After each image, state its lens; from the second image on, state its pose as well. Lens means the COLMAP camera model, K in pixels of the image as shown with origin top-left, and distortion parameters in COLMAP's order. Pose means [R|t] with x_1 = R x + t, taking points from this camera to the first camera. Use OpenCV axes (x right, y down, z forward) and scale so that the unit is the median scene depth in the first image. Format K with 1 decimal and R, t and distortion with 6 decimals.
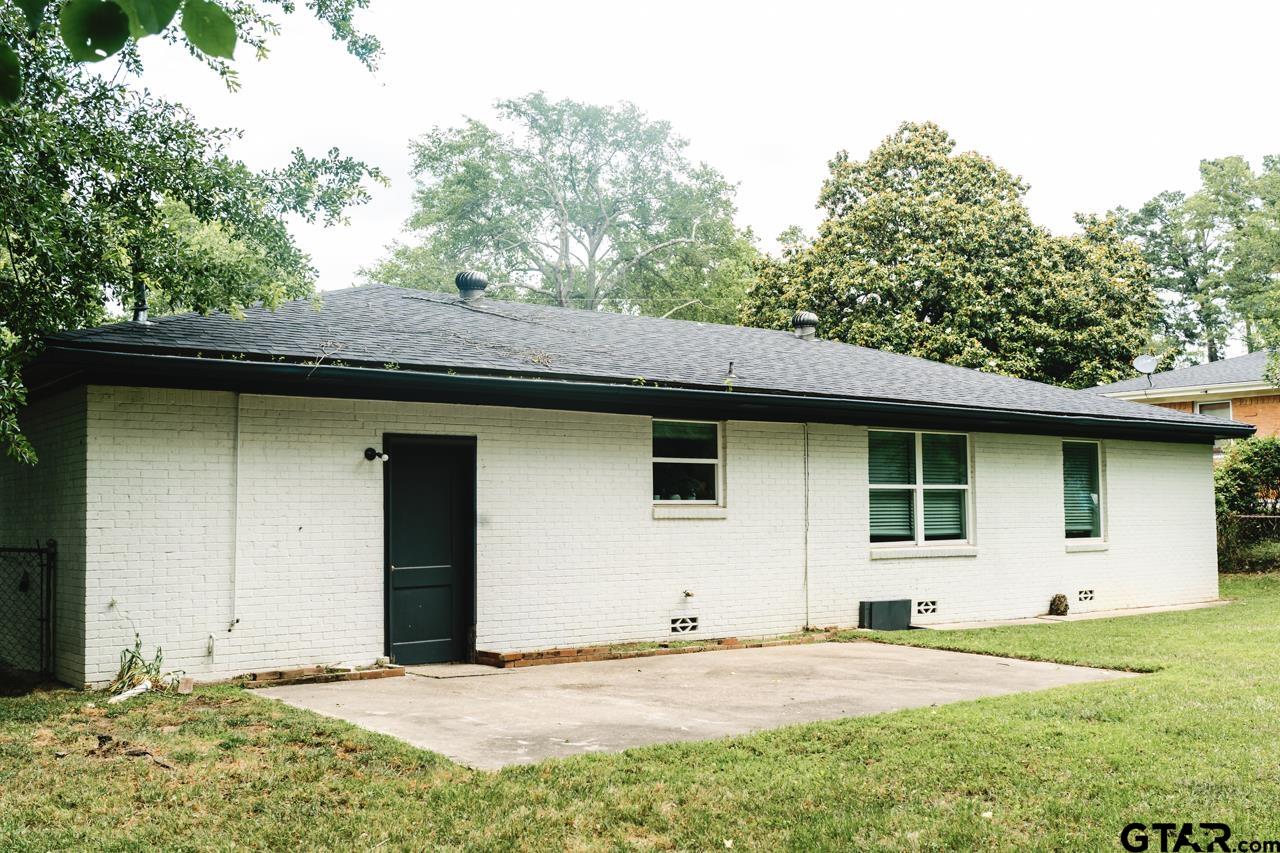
lens RADIAL K [[1333.2, 0, 640.0], [0, 1333.2, 426.5], [0, 0, 1]] dist [-0.002054, -0.001906]
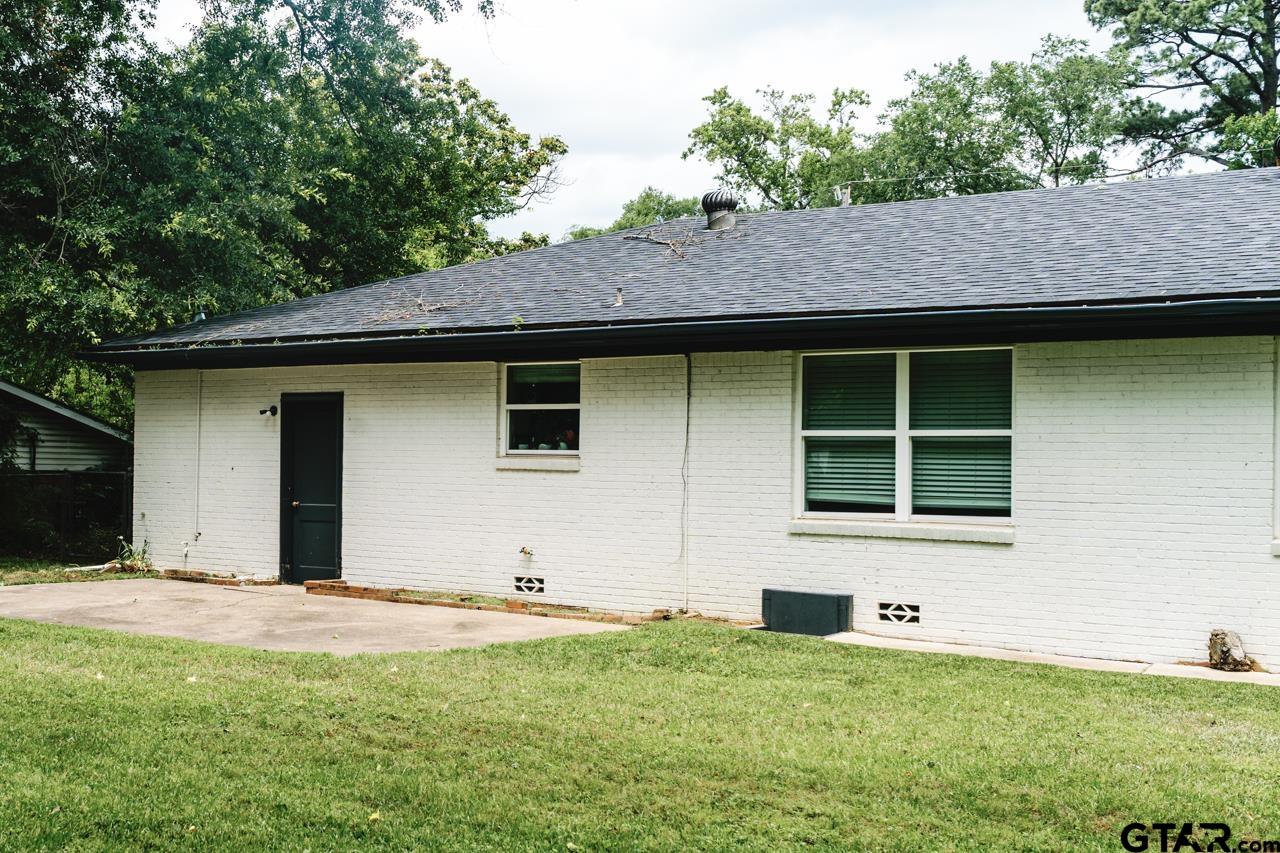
lens RADIAL K [[1649.1, 0, 640.0], [0, 1649.1, 426.5], [0, 0, 1]] dist [-0.015579, -0.005170]
pose [[0.259849, -0.005864, -0.965631, 1.118886], [0.050190, 0.998712, 0.007442, 0.033364], [0.964344, -0.050399, 0.259809, 0.756007]]
